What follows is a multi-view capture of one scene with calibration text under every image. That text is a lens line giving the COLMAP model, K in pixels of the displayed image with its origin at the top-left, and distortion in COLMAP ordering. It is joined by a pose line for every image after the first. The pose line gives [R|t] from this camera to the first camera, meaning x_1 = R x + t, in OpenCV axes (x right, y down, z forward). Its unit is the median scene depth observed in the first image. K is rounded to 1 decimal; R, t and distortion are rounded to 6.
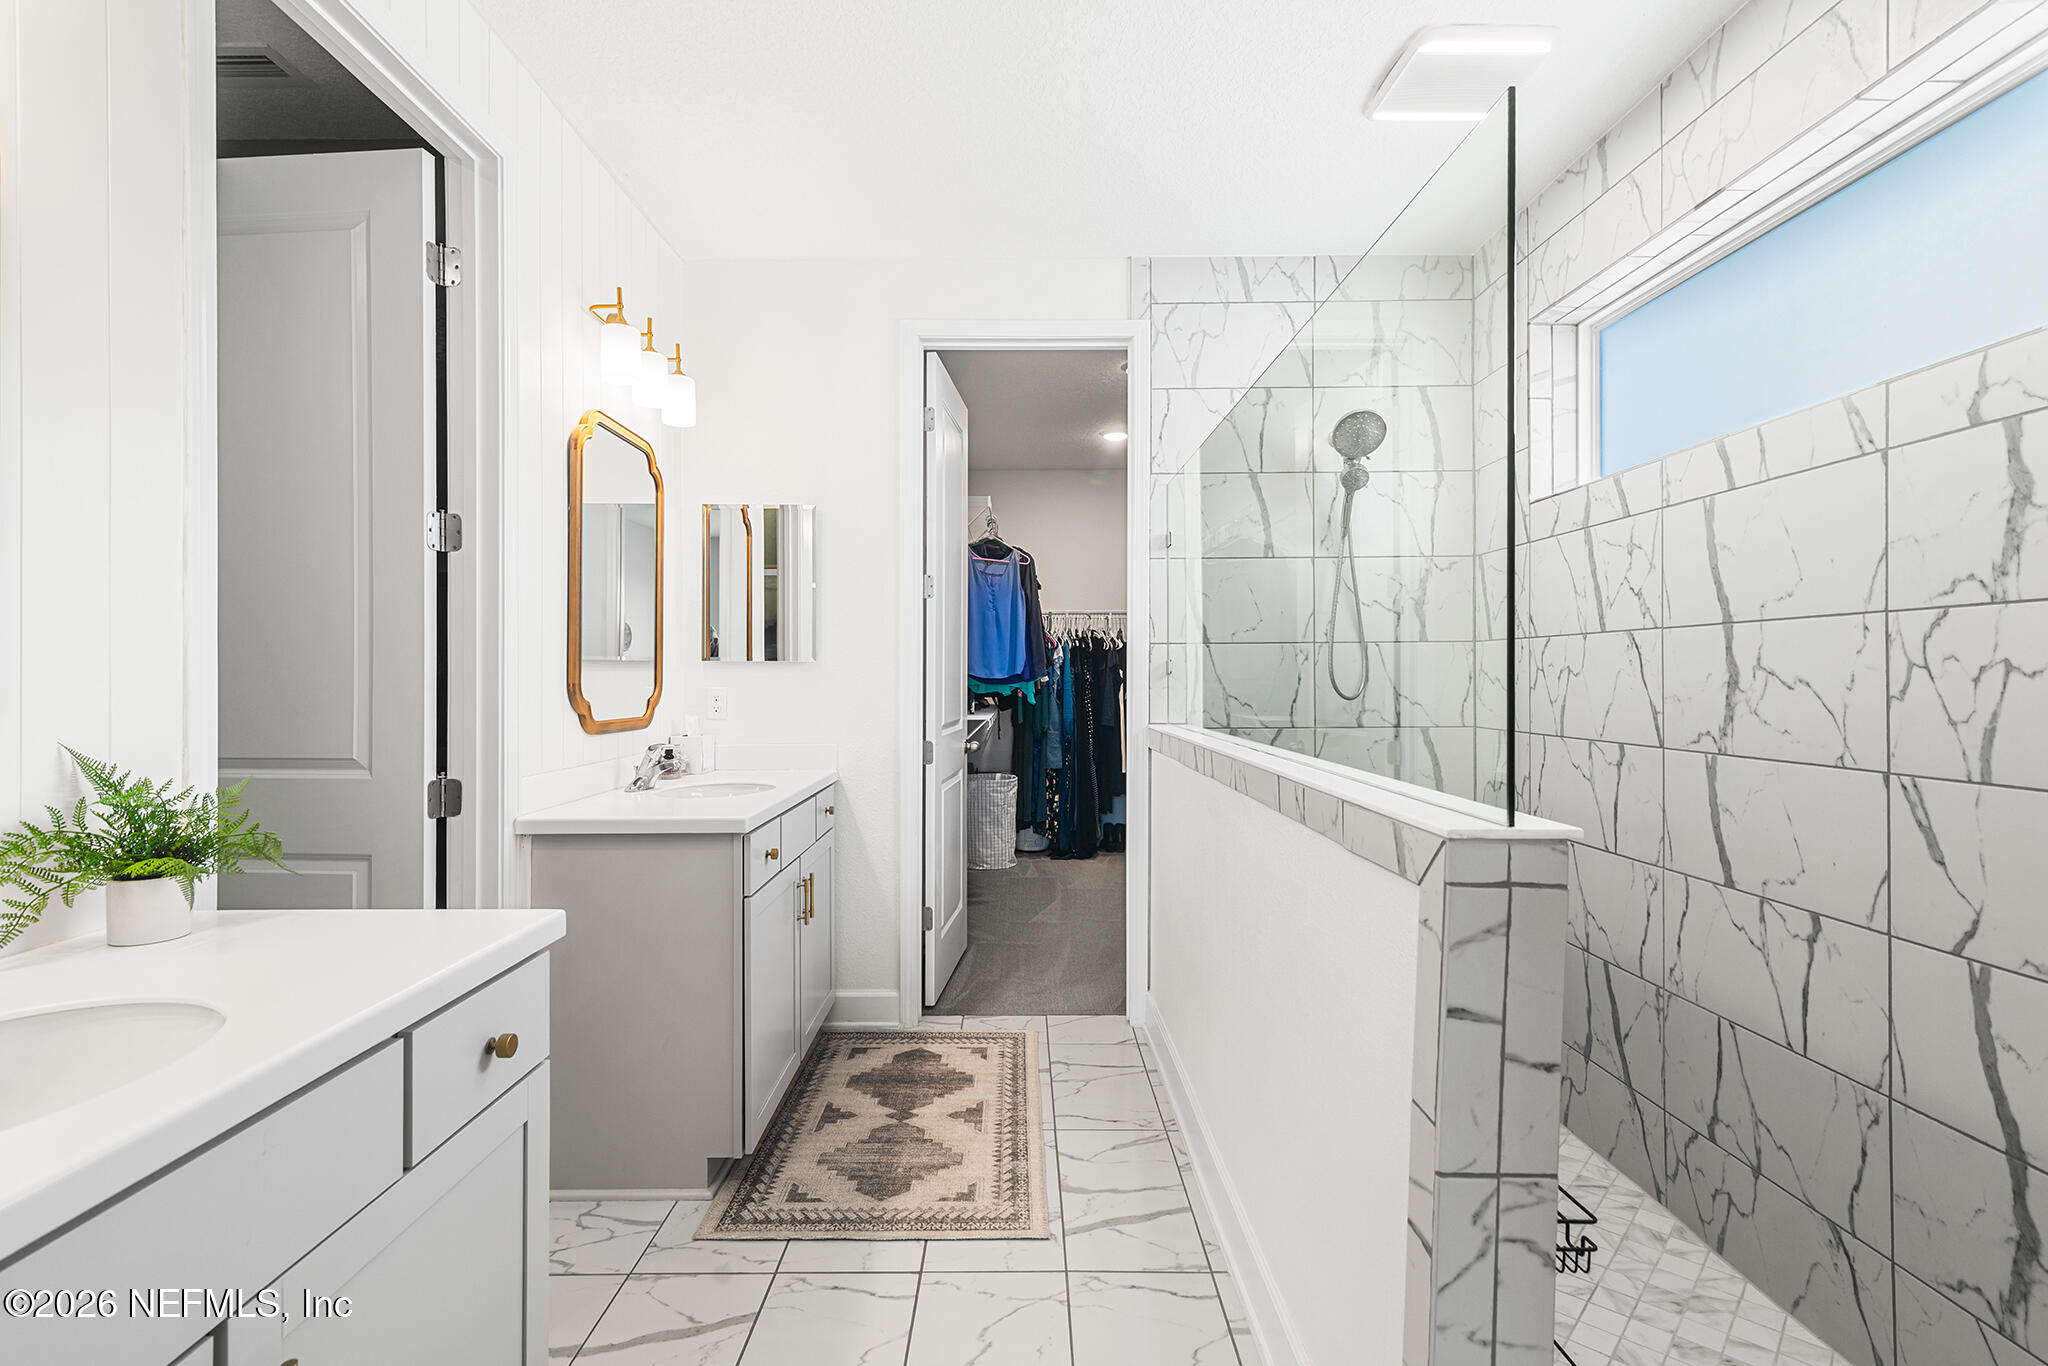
lens RADIAL K [[932.4, 0, 1022.2], [0, 932.4, 677.2], [0, 0, 1]] dist [0.002259, 0.000511]
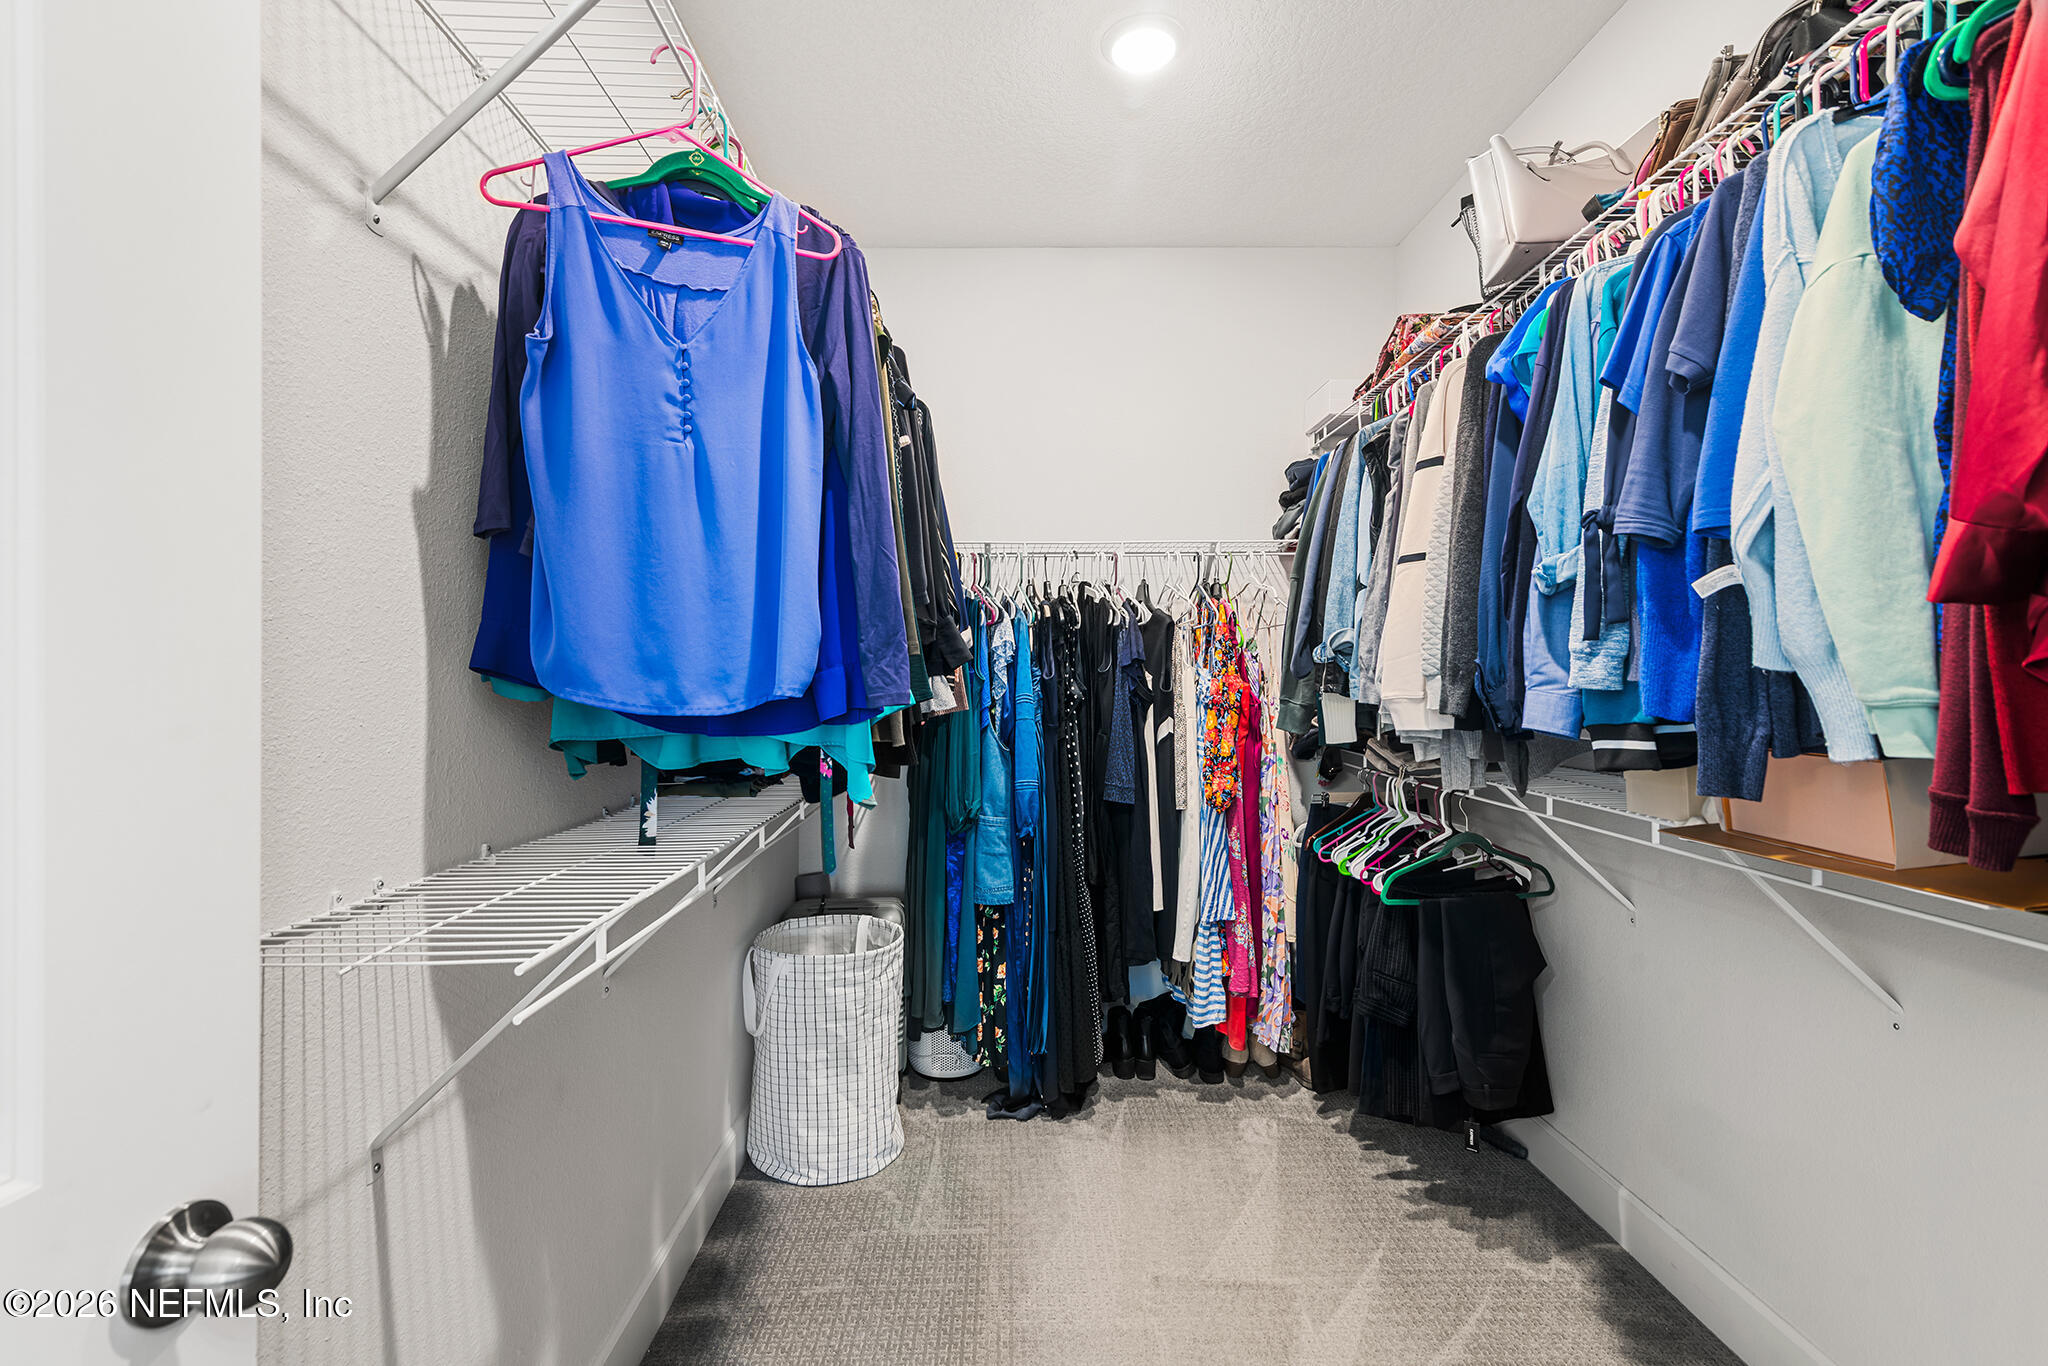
lens RADIAL K [[932.4, 0, 1026.0], [0, 932.4, 682.6], [0, 0, 1]] dist [0.002259, 0.000511]
pose [[0.999768, -0.004655, 0.021013, 0.040815], [0.004521, 0.999969, 0.006427, -0.006251], [-0.021042, -0.006330, 0.999759, 0.580600]]
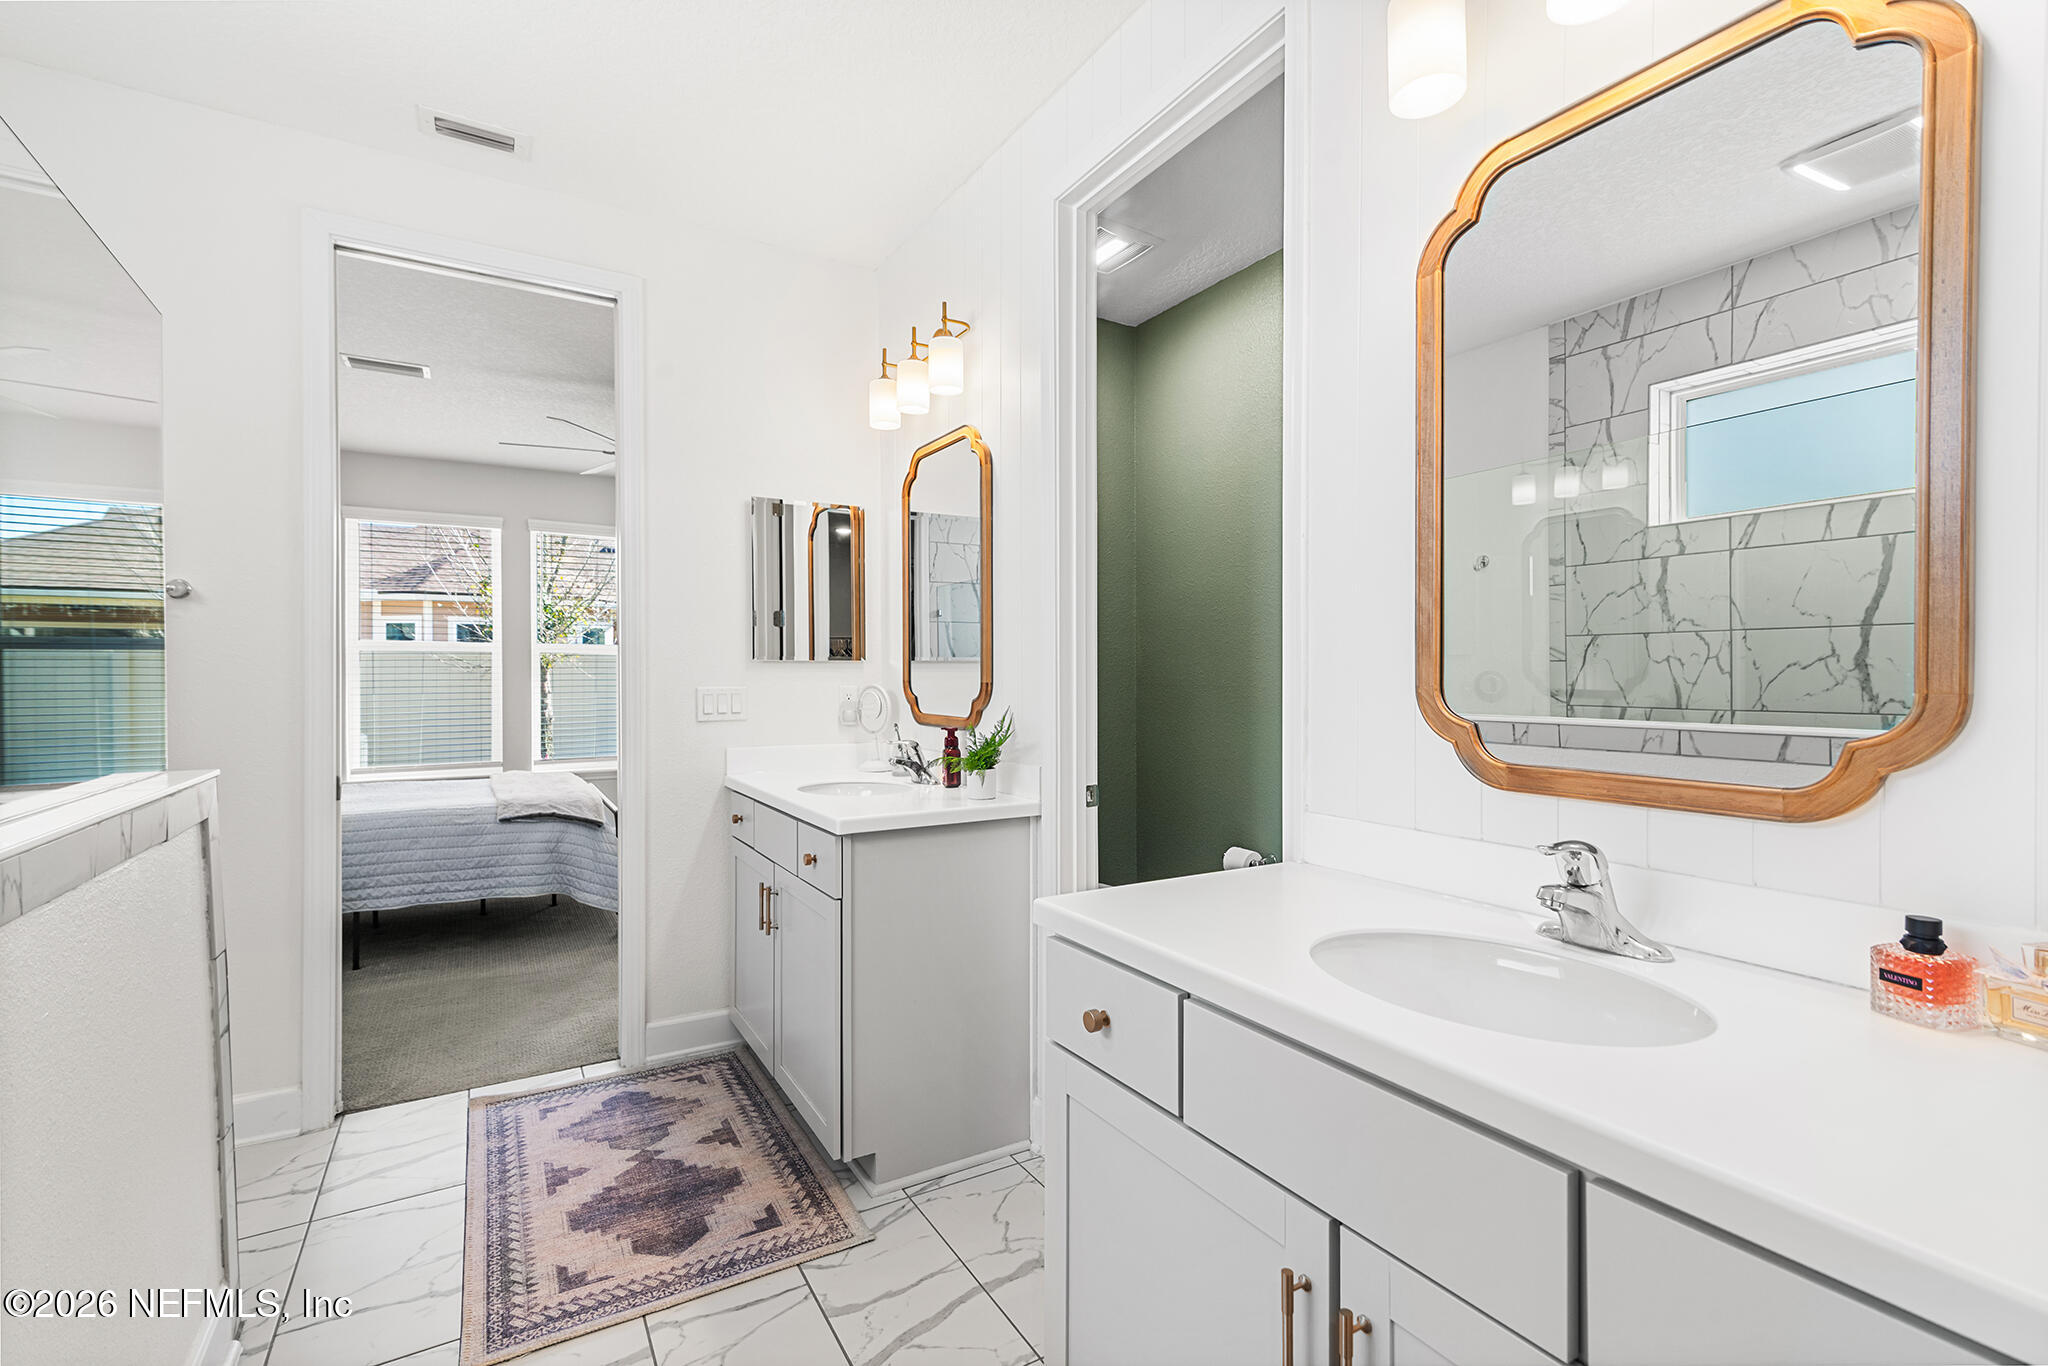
lens RADIAL K [[932.4, 0, 1032.9], [0, 932.4, 676.8], [0, 0, 1]] dist [0.002259, 0.000511]
pose [[-0.866086, 0.008446, -0.499824, -0.004190], [0.006900, 0.999964, 0.004941, -0.001750], [0.499848, 0.000830, -0.866113, 1.784008]]
